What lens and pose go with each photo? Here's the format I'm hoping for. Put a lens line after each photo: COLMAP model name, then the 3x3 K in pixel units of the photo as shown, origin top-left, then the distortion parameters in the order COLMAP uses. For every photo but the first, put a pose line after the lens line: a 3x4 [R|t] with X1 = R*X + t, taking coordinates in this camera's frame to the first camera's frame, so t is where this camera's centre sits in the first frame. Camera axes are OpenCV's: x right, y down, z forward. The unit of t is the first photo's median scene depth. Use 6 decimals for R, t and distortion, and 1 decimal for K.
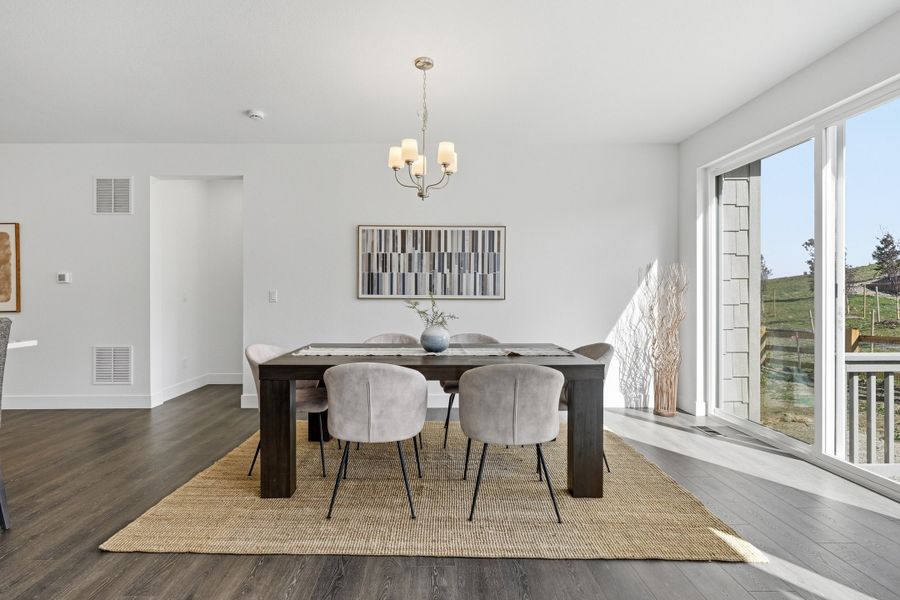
lens RADIAL K [[408.2, 0, 425.2], [0, 408.2, 292.2], [0, 0, 1]] dist [-0.002504, 0.000317]
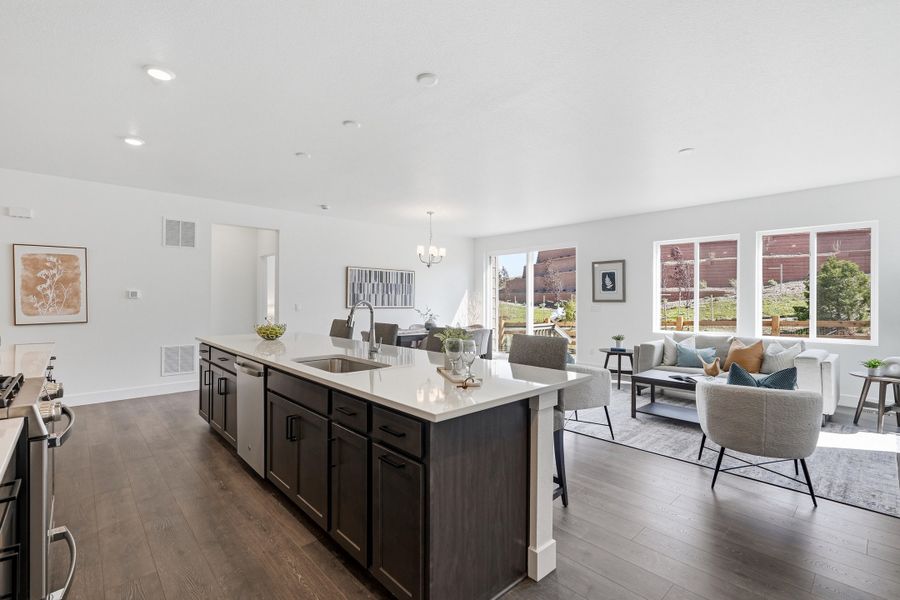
lens RADIAL K [[408.2, 0, 455.1], [0, 408.2, 297.7], [0, 0, 1]] dist [-0.002504, 0.000317]
pose [[0.737736, 0.006881, 0.675055, -1.001327], [-0.009498, 0.999955, 0.000188, -0.034054], [-0.675023, -0.006550, 0.737768, -0.600373]]
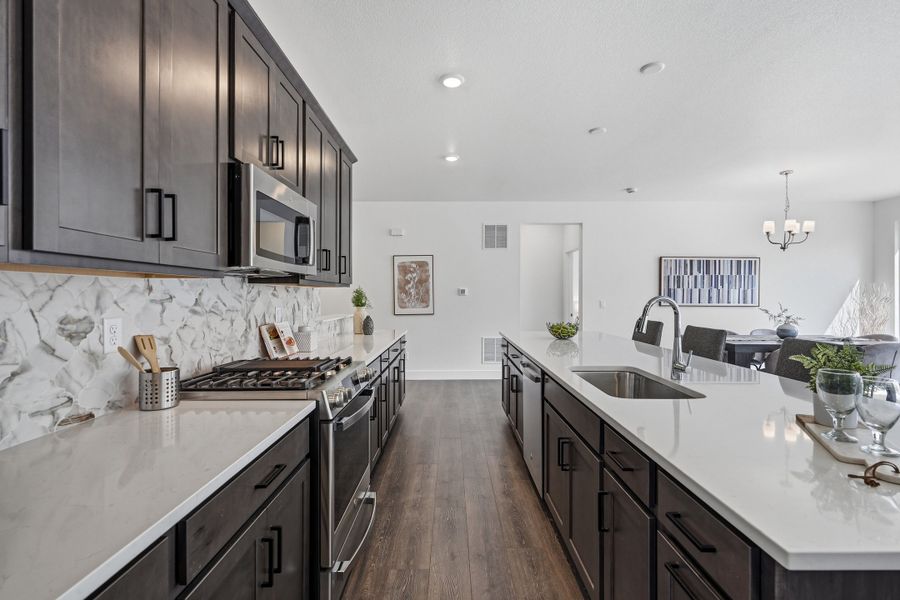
lens RADIAL K [[408.2, 0, 453.0], [0, 408.2, 296.1], [0, 0, 1]] dist [-0.002504, 0.000317]
pose [[0.999968, 0.001564, -0.007836, -0.909231], [-0.001488, 0.999952, 0.009713, -0.033124], [0.007851, -0.009701, 0.999922, -0.493292]]
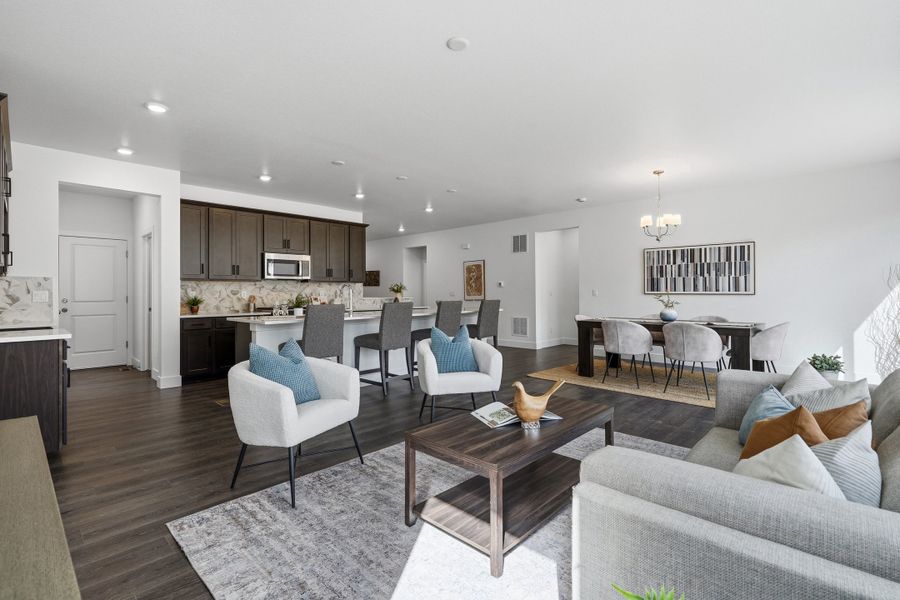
lens RADIAL K [[408.2, 0, 454.1], [0, 408.2, 293.4], [0, 0, 1]] dist [-0.002504, 0.000317]
pose [[0.718642, -0.001380, -0.695379, 0.425862], [0.010059, 0.999914, 0.008411, -0.007401], [0.695308, -0.013039, 0.718594, -0.709858]]
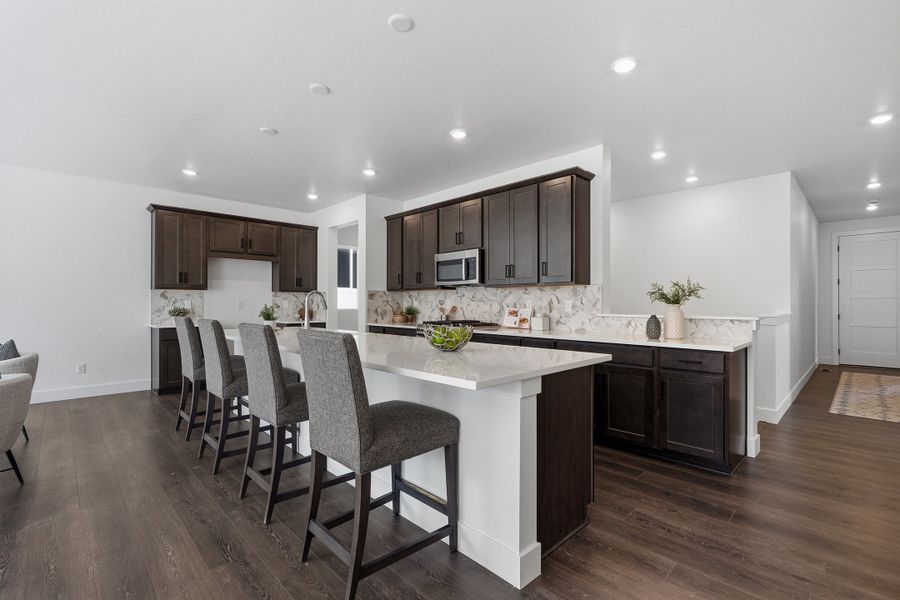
lens RADIAL K [[408.2, 0, 452.9], [0, 408.2, 303.7], [0, 0, 1]] dist [-0.002504, 0.000317]
pose [[-0.723512, 0.001441, -0.690310, -0.289642], [0.004992, 0.999983, -0.003144, 0.002774], [0.690294, -0.005721, -0.723507, 0.801031]]
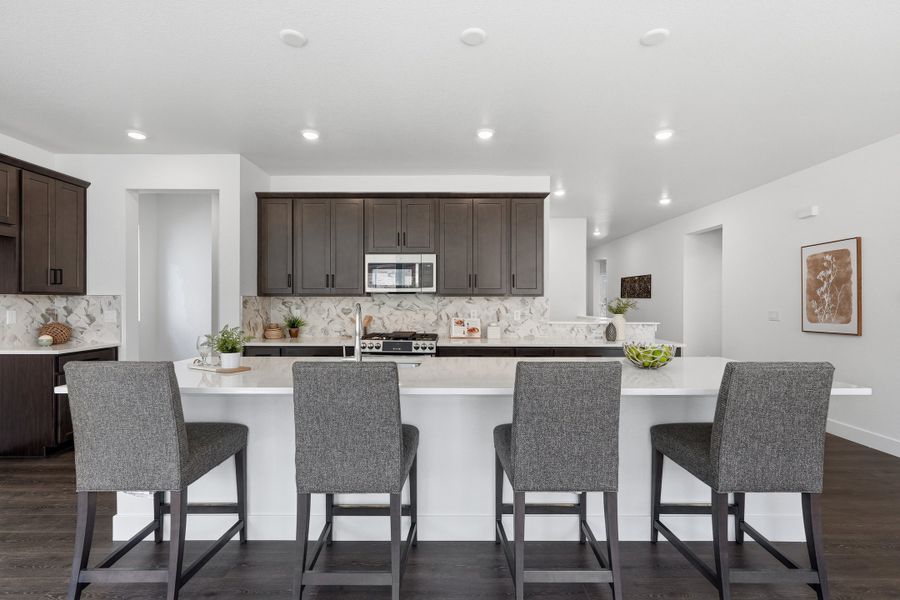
lens RADIAL K [[408.2, 0, 453.2], [0, 408.2, 305.6], [0, 0, 1]] dist [-0.002504, 0.000317]
pose [[-0.012848, 0.009400, -0.999873, -0.083697], [0.005859, 0.999939, 0.009326, -0.030635], [0.999900, -0.005738, -0.012902, 0.109046]]
